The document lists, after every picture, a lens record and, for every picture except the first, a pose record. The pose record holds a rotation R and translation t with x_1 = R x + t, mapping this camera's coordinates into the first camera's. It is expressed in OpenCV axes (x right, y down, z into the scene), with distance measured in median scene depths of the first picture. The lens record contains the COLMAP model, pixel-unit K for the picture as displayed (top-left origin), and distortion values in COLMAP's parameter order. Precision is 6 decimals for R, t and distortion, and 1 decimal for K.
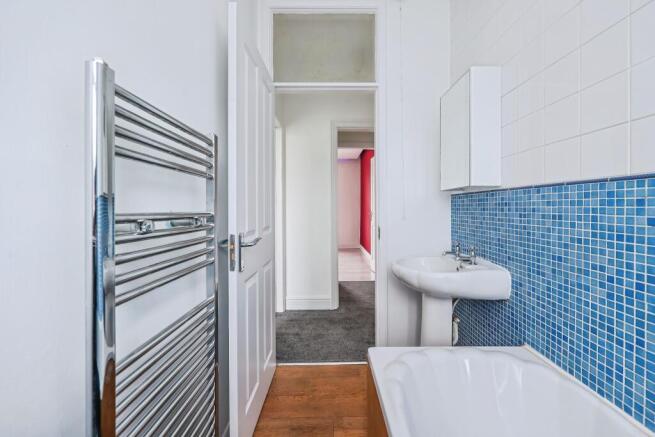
lens RADIAL K [[269.4, 0, 334.3], [0, 269.4, 207.0], [0, 0, 1]] dist [0.003494, 0.000684]
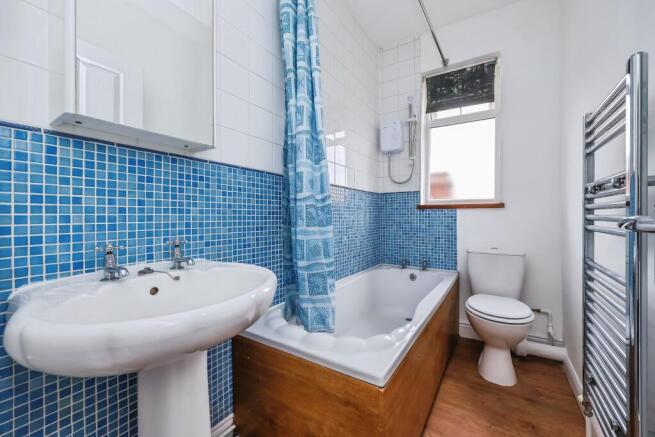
lens RADIAL K [[269.4, 0, 327.7], [0, 269.4, 219.4], [0, 0, 1]] dist [0.003494, 0.000684]
pose [[-0.829824, 0.006065, 0.557992, -0.145898], [0.007958, 0.999968, 0.000966, 0.132405], [-0.557968, 0.005243, -0.829846, 1.692216]]
